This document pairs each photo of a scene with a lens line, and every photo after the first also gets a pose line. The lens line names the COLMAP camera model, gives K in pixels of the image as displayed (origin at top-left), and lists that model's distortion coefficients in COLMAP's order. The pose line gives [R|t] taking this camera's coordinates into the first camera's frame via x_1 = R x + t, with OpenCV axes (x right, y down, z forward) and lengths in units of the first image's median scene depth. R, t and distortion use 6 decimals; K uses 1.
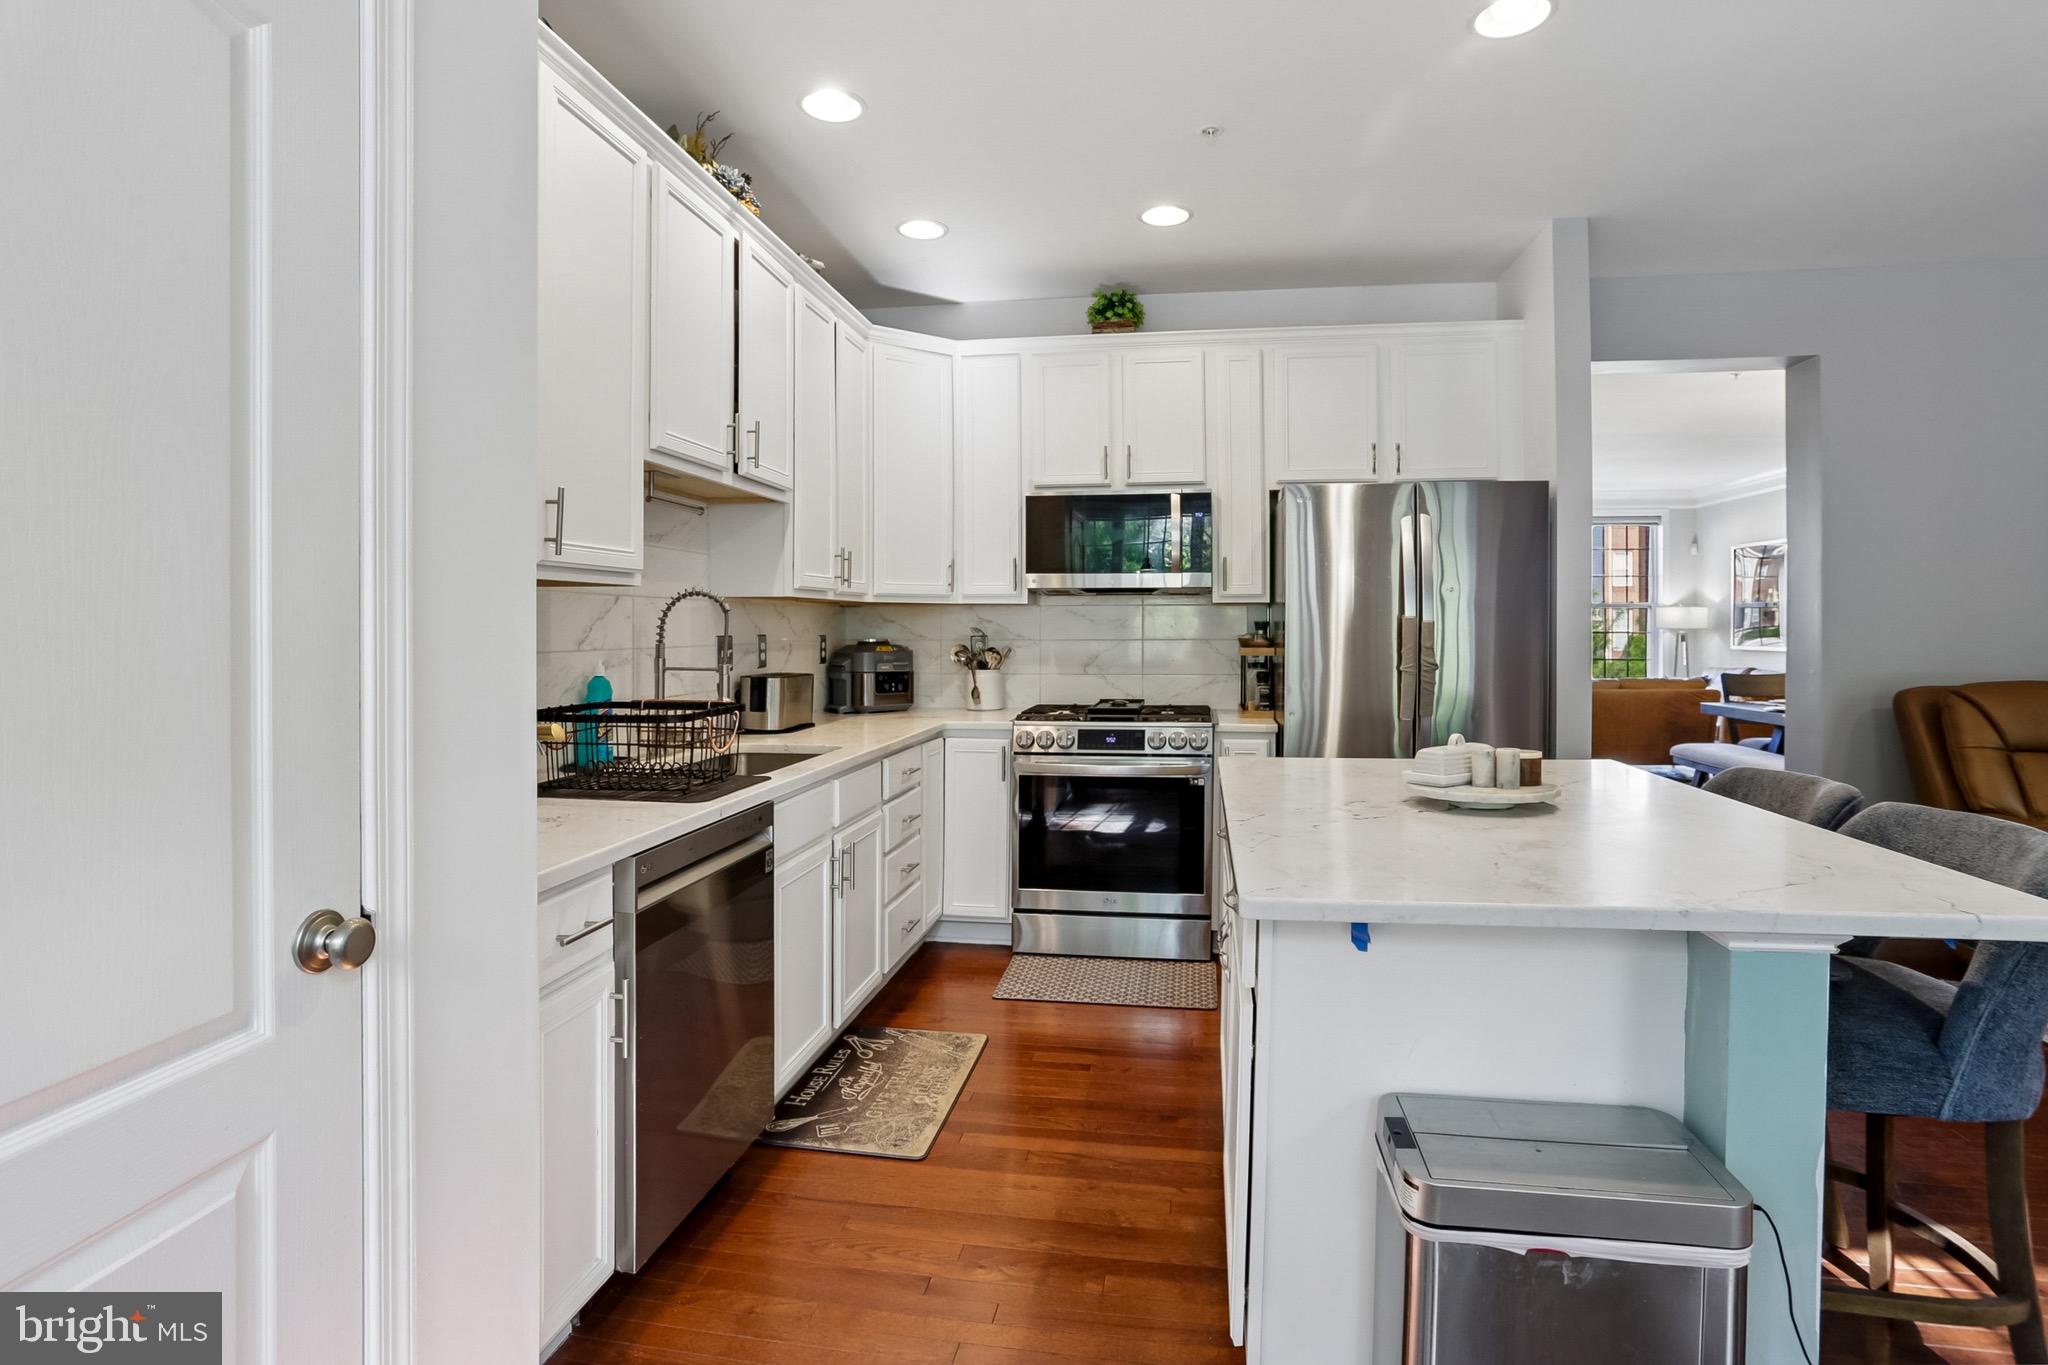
lens RADIAL K [[1043.7, 0, 1028.4], [0, 1043.7, 640.7], [0, 0, 1]] dist [-0.119606, 0.114357]
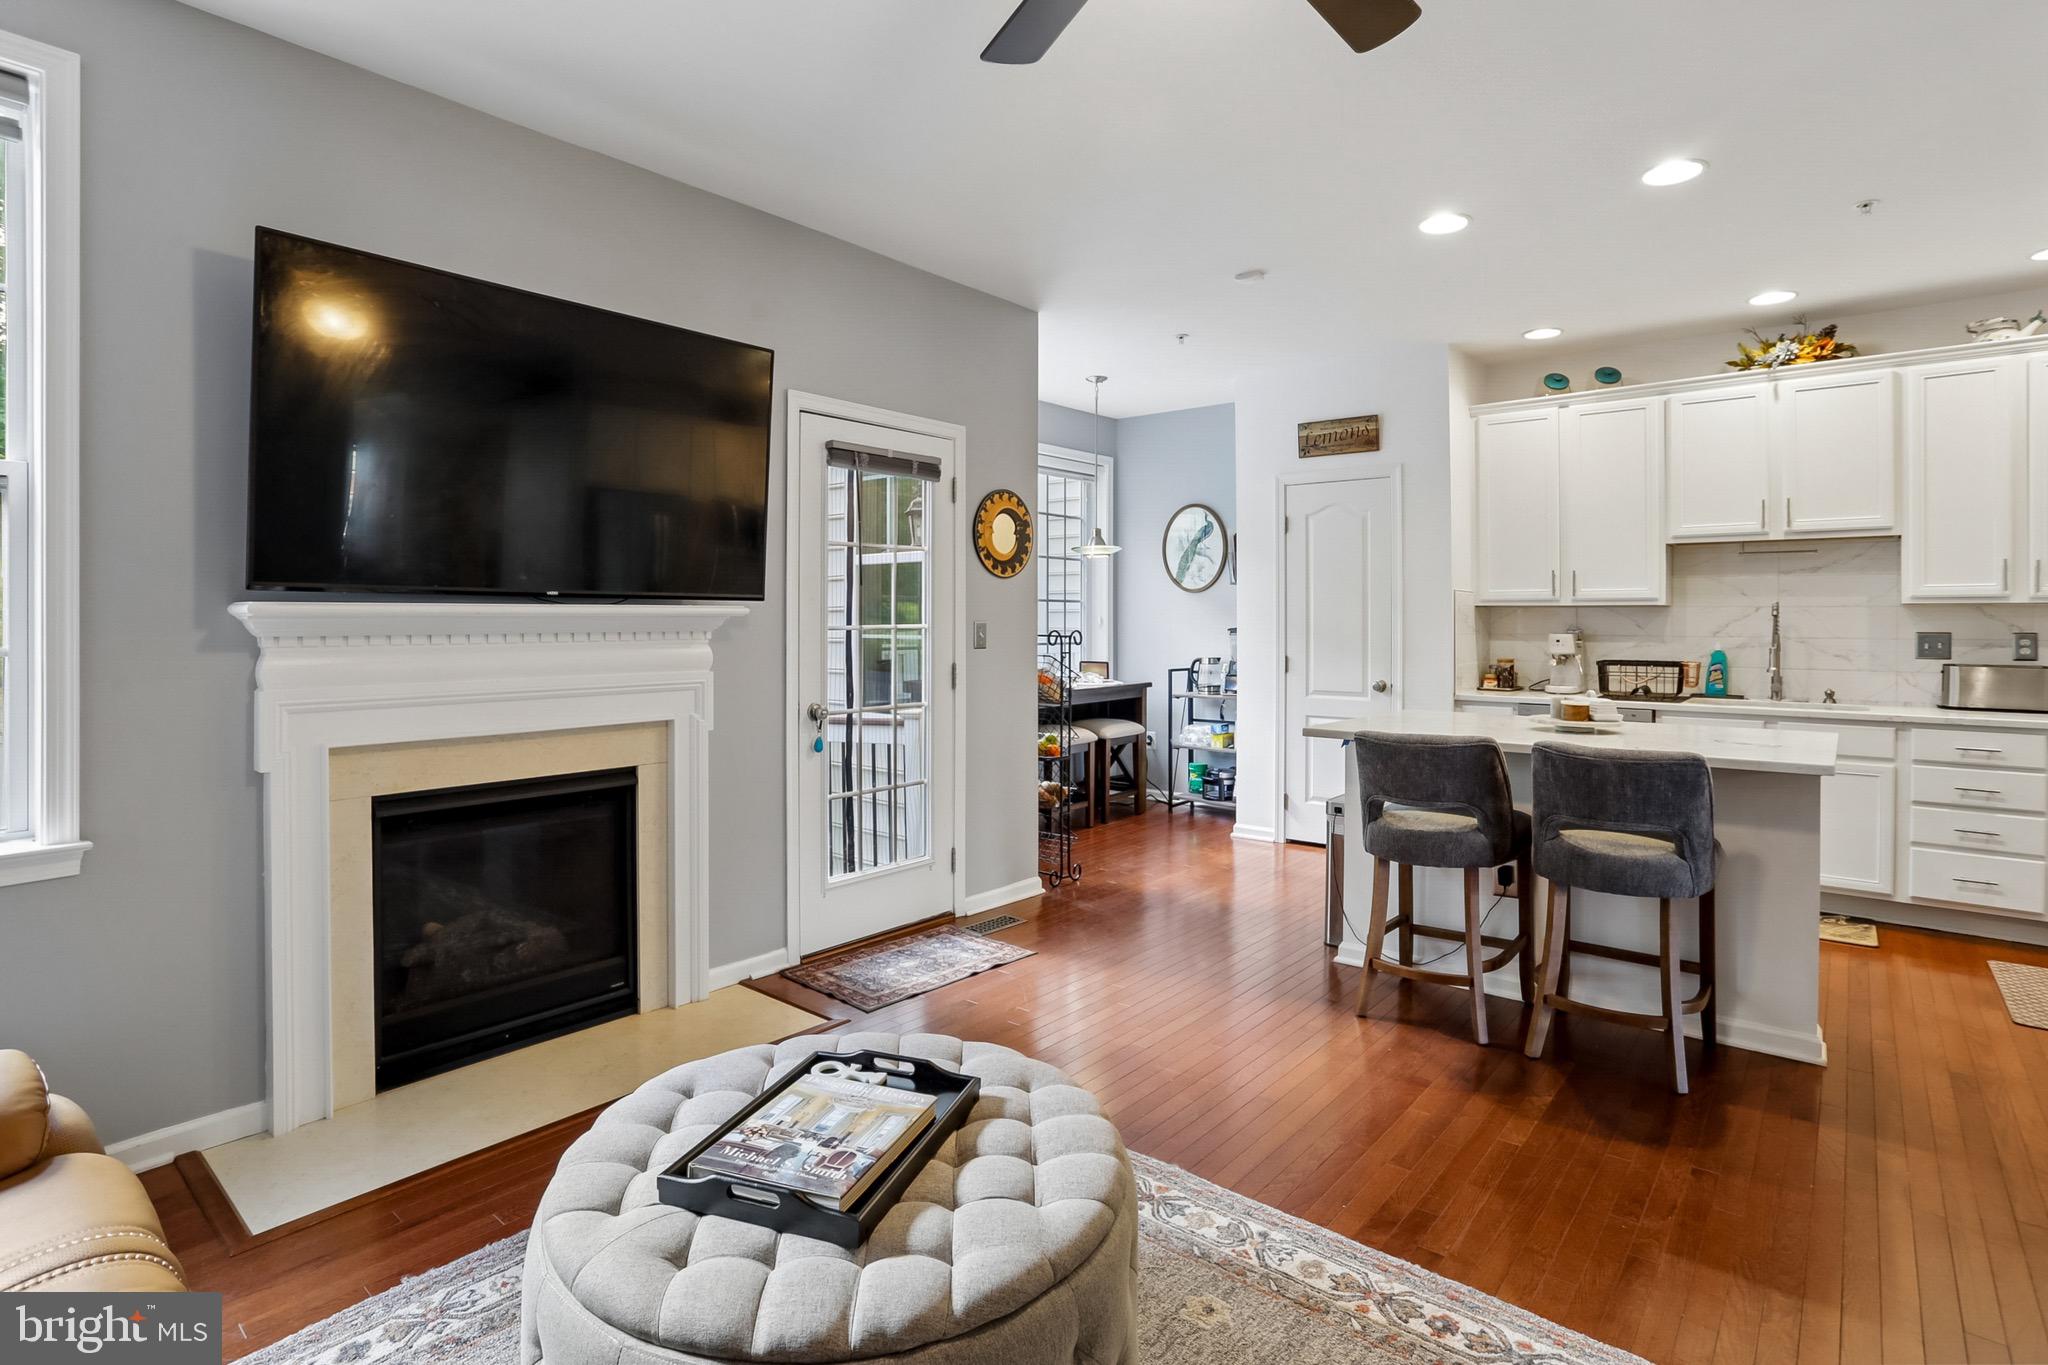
lens RADIAL K [[1015.1, 0, 1055.0], [0, 1015.1, 612.3], [0, 0, 1]] dist [-0.065171, 0.032506]
pose [[-0.490359, -0.010573, -0.871456, 1.347477], [-0.018715, 0.999824, -0.001600, -0.007509], [0.871319, 0.015525, -0.490471, 0.625126]]
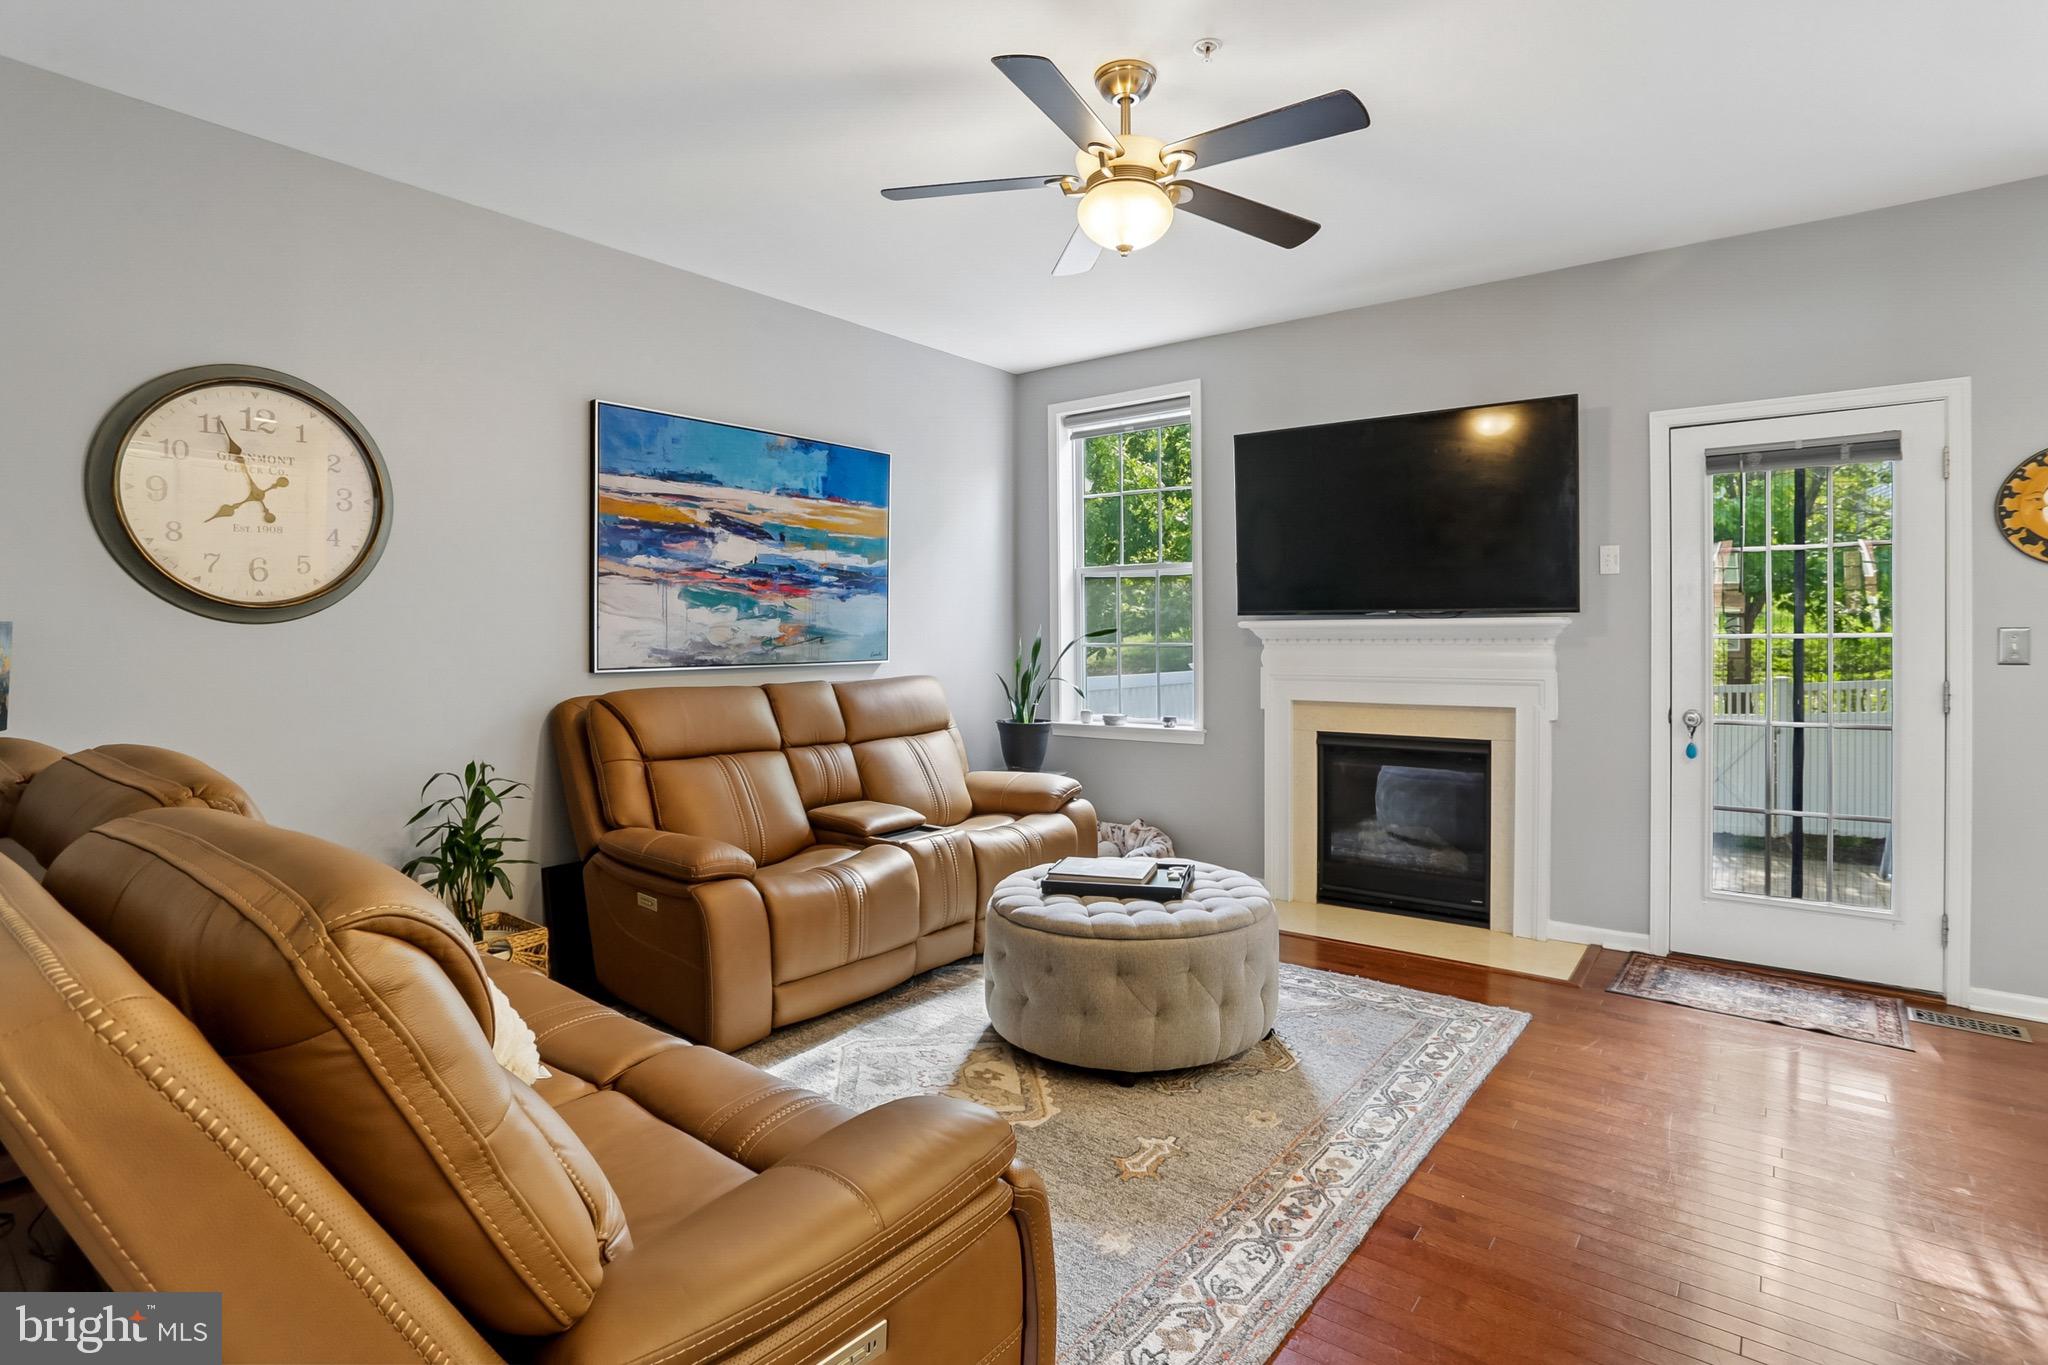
lens RADIAL K [[1005.3, 0, 1020.6], [0, 1005.3, 629.0], [0, 0, 1]] dist [-0.057641, 0.023309]
pose [[-0.882518, 0.001821, 0.470276, 0.701013], [0.008313, 0.999897, 0.011730, -0.013807], [-0.470206, 0.014261, -0.882442, 1.140498]]
